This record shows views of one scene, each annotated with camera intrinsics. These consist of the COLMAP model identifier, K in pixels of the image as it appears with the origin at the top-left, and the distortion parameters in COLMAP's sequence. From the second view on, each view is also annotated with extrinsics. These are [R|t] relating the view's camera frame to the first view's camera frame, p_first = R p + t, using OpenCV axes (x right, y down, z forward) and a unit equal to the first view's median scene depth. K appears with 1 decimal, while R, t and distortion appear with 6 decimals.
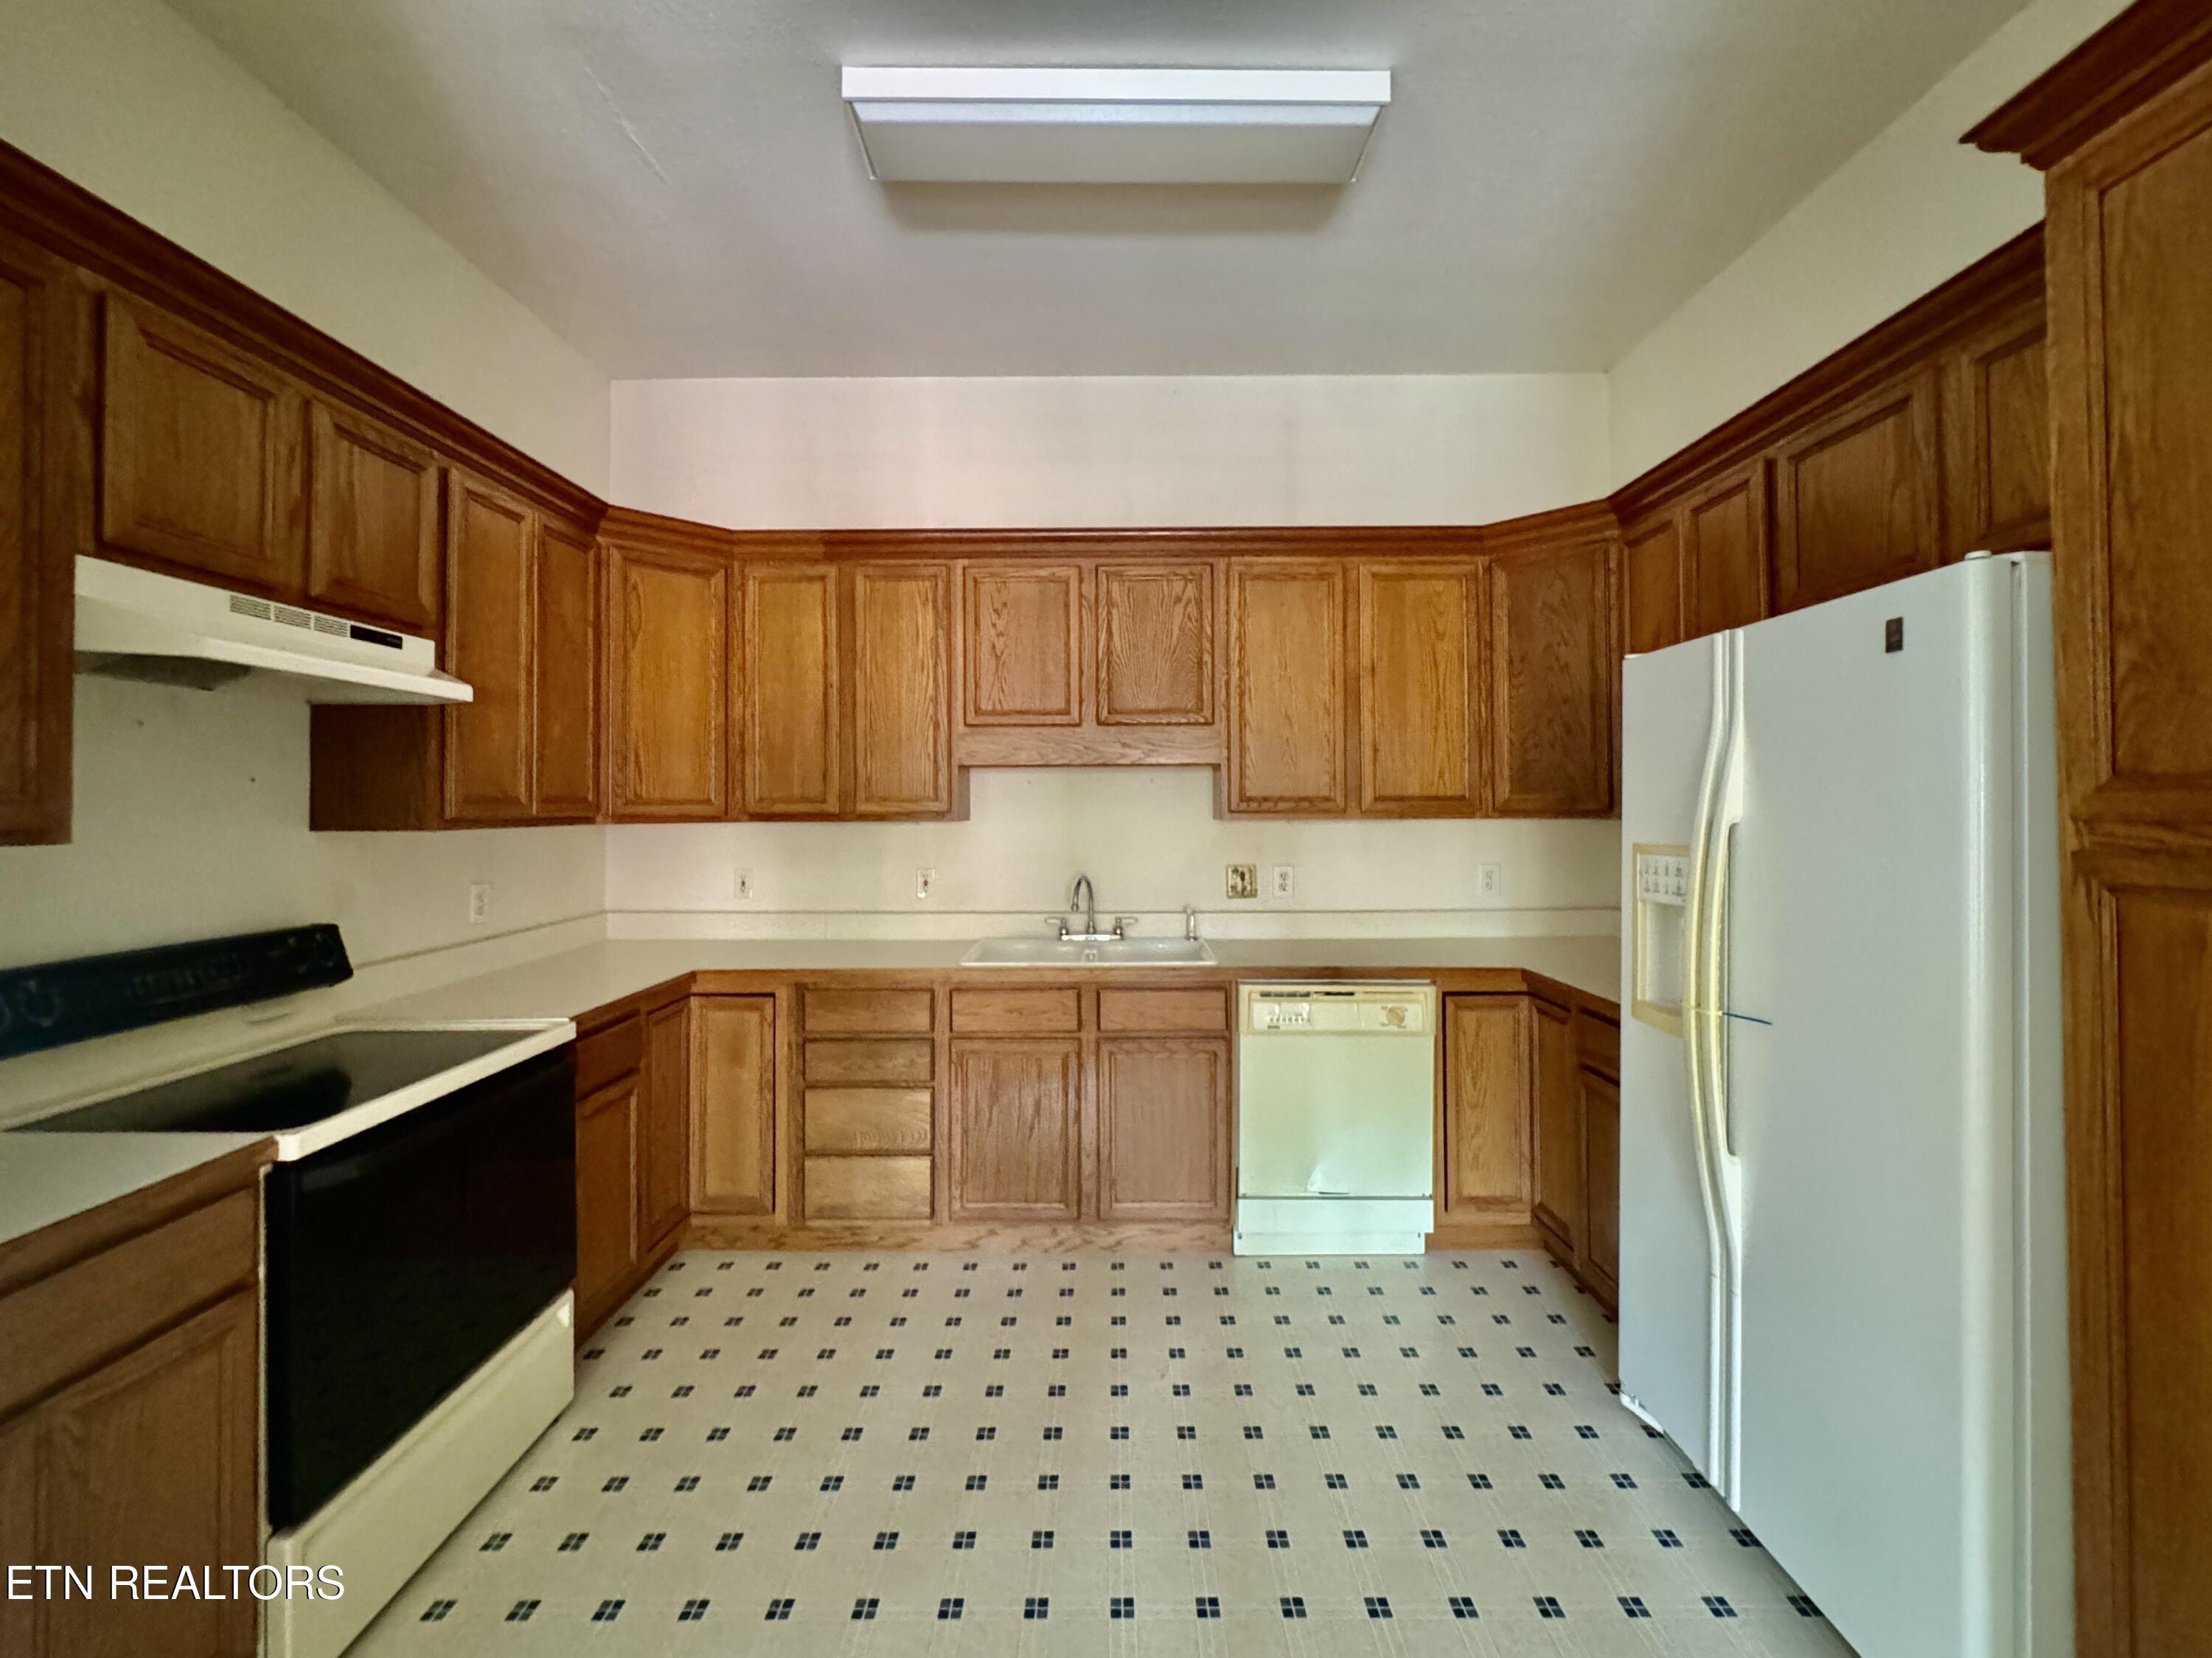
lens RADIAL K [[915.4, 0, 1096.5], [0, 915.4, 796.2], [0, 0, 1]] dist [0.001359, 0.002010]
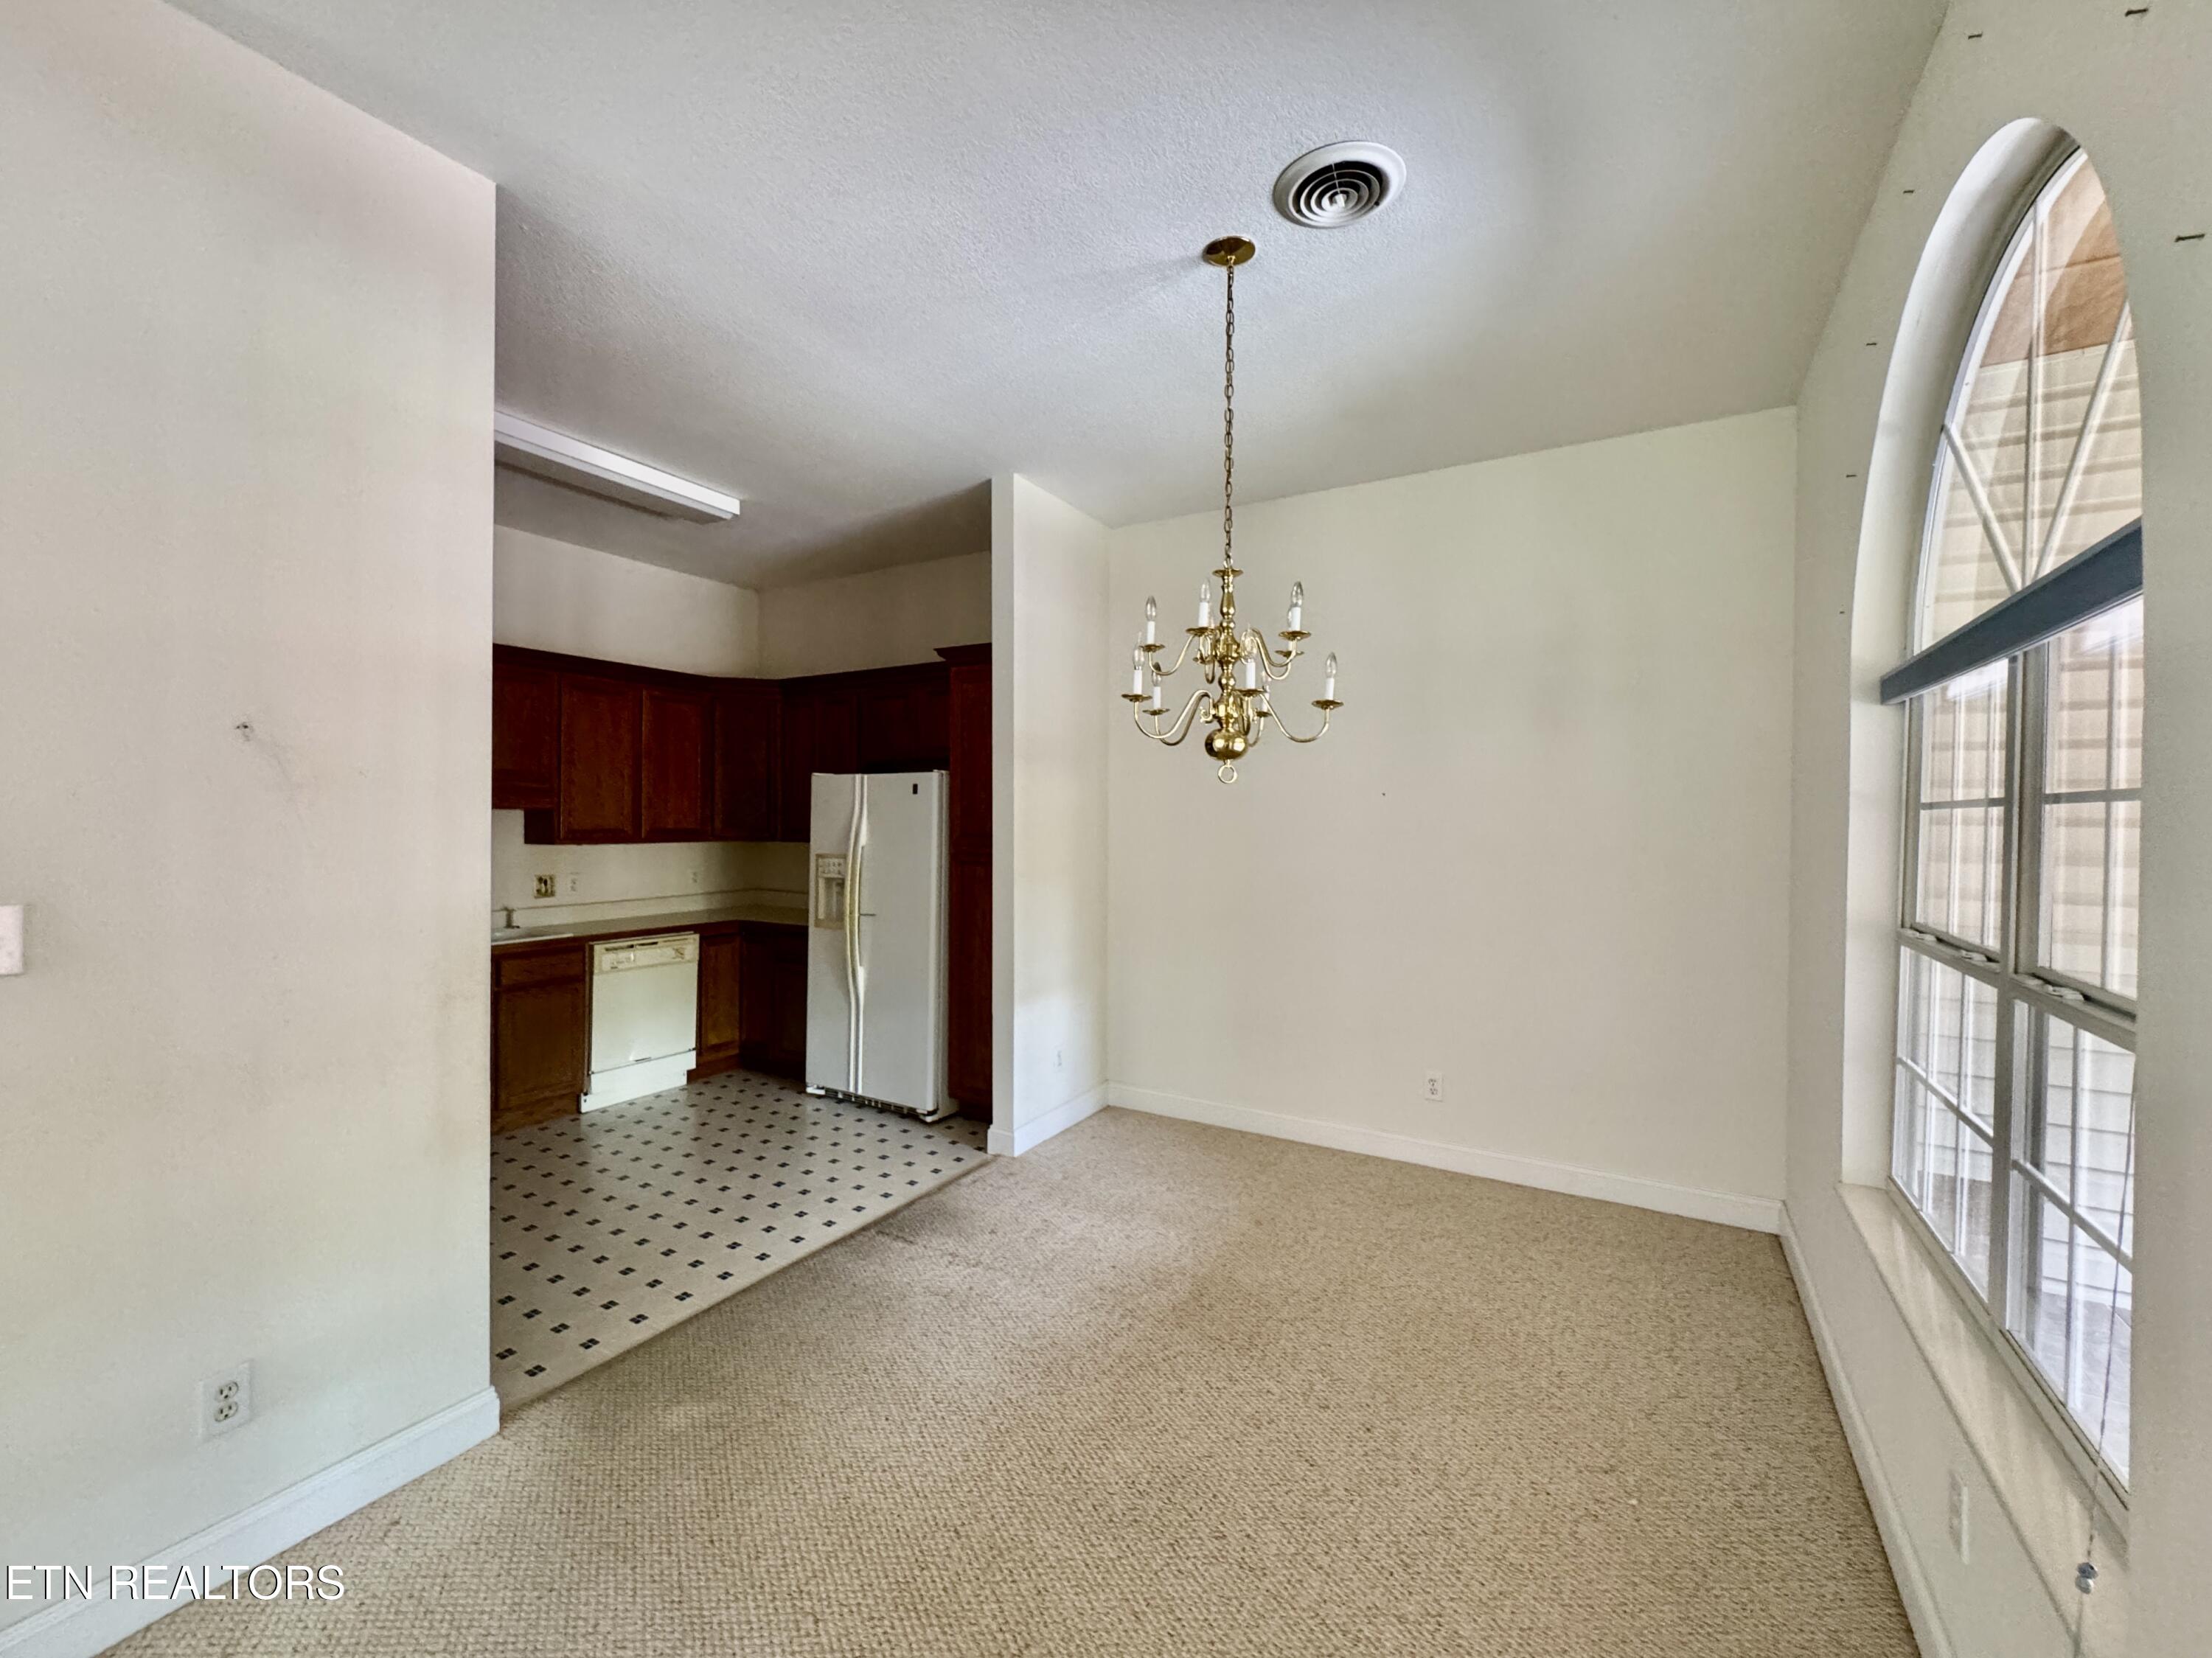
lens RADIAL K [[915.4, 0, 1127.1], [0, 915.4, 835.8], [0, 0, 1]] dist [0.001359, 0.002010]
pose [[0.472513, -0.001165, 0.881323, -0.835766], [-0.021930, 0.999674, 0.013078, -0.033278], [-0.881051, -0.025507, 0.472333, -0.615345]]
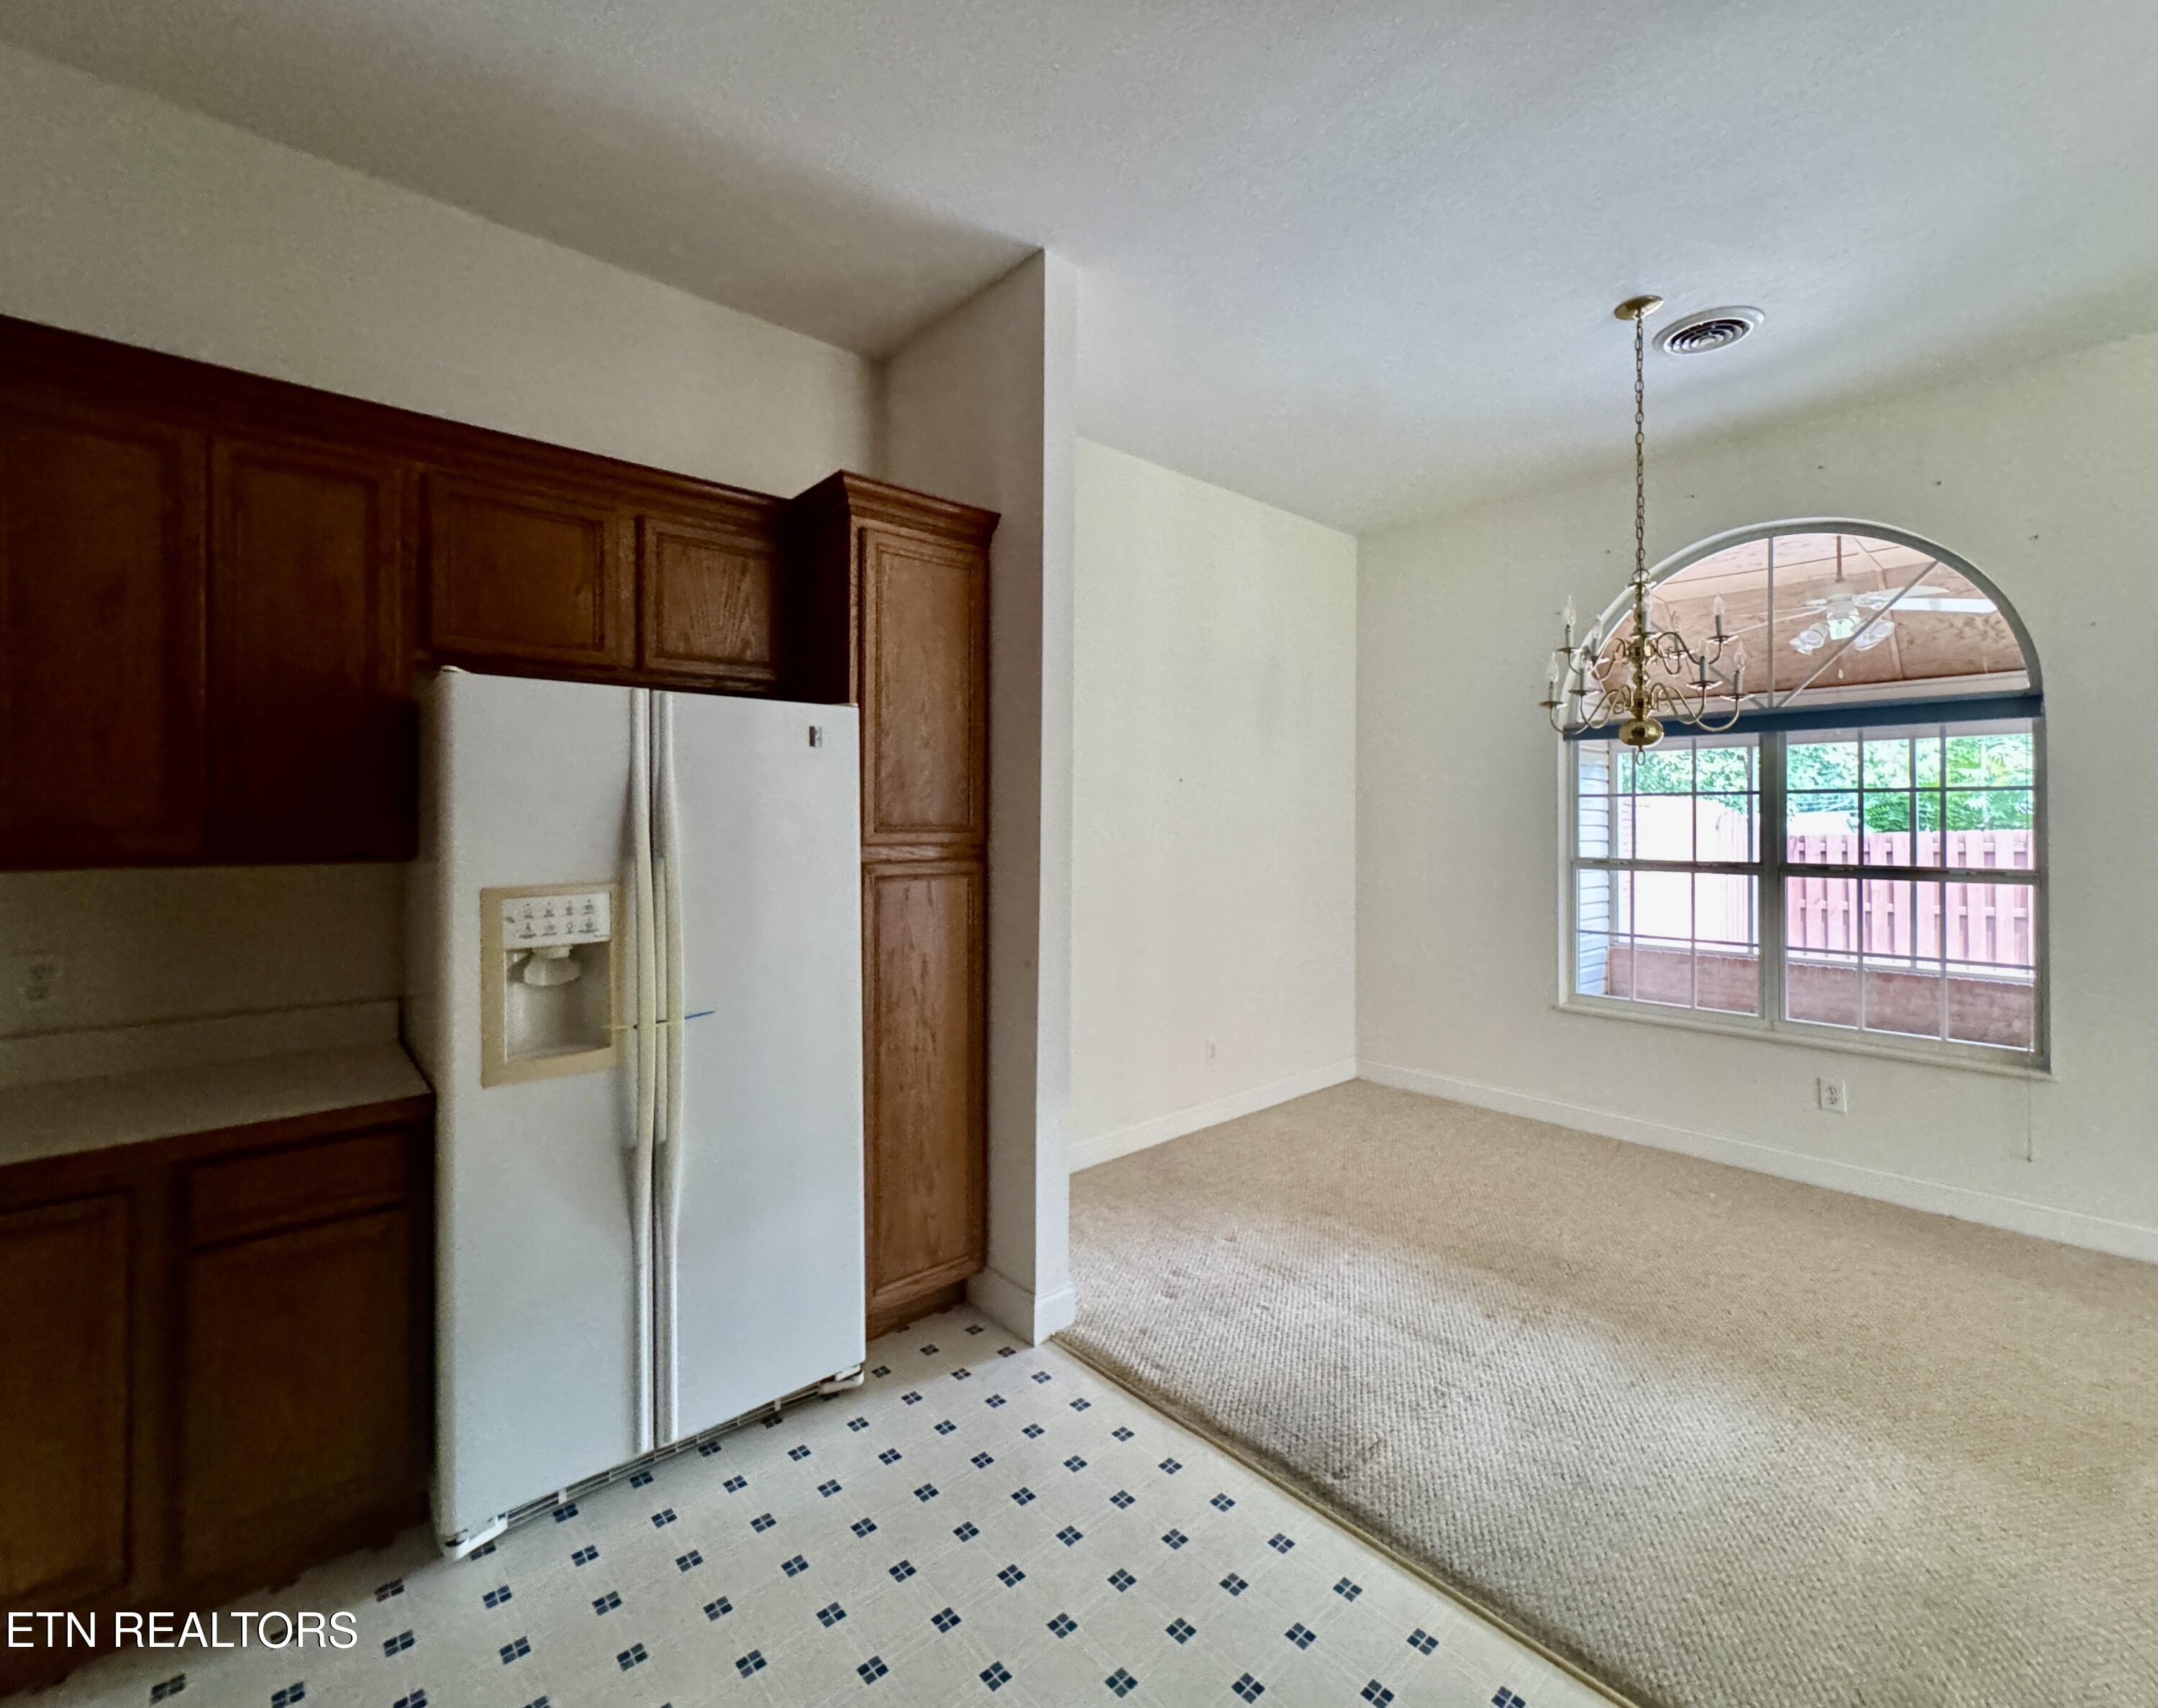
lens RADIAL K [[912.3, 0, 1095.7], [0, 912.3, 818.1], [0, 0, 1]] dist [-0.003271, -0.001142]
pose [[-0.683567, 0.010974, 0.729805, -0.330580], [0.000958, 0.999900, -0.014139, -0.002365], [-0.729887, -0.008966, -0.683509, 0.871110]]
